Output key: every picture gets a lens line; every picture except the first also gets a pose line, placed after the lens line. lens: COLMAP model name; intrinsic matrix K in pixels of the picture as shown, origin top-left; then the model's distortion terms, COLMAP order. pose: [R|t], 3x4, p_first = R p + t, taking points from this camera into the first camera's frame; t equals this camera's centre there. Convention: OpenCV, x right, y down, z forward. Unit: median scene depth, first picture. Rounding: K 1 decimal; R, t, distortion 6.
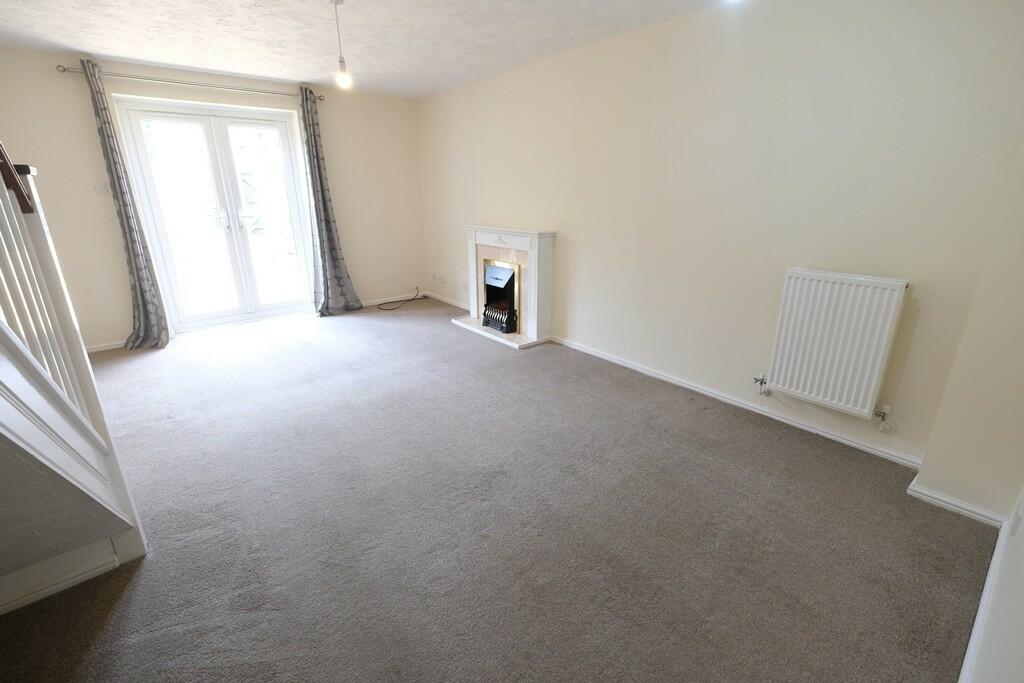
lens RADIAL K [[446.9, 0, 506.7], [0, 446.9, 339.1], [0, 0, 1]] dist [-0.001235, 0.000005]
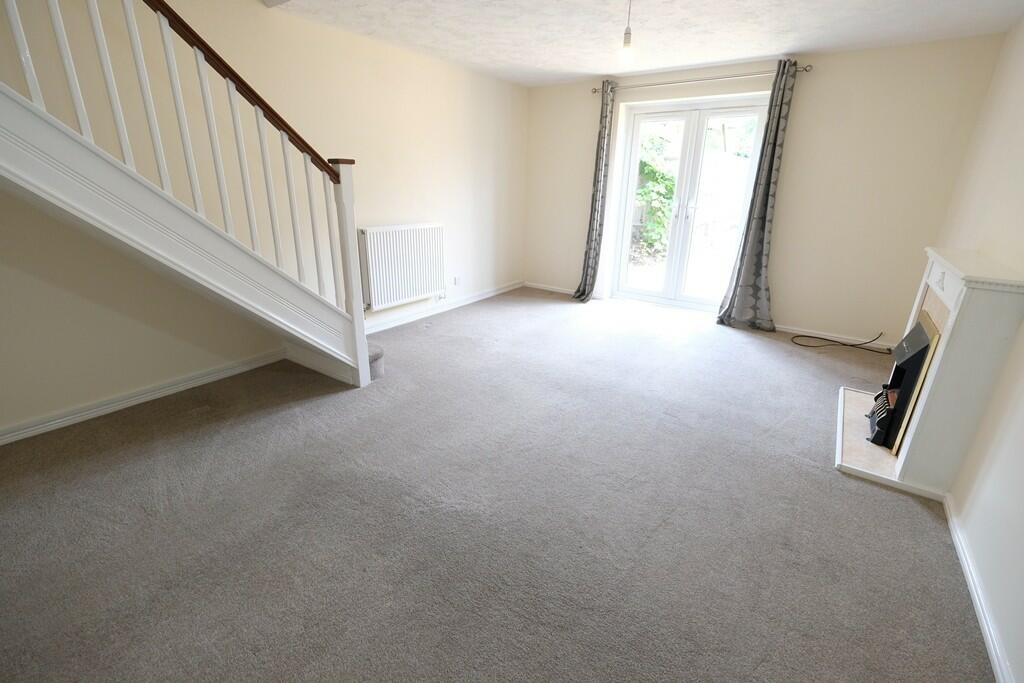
lens RADIAL K [[446.9, 0, 519.3], [0, 446.9, 335.0], [0, 0, 1]] dist [-0.001235, 0.000005]
pose [[0.261777, 0.321189, -0.910116, 0.338466], [-0.323936, 0.917537, 0.230634, -0.118245], [0.909142, 0.234444, 0.344235, 0.369795]]
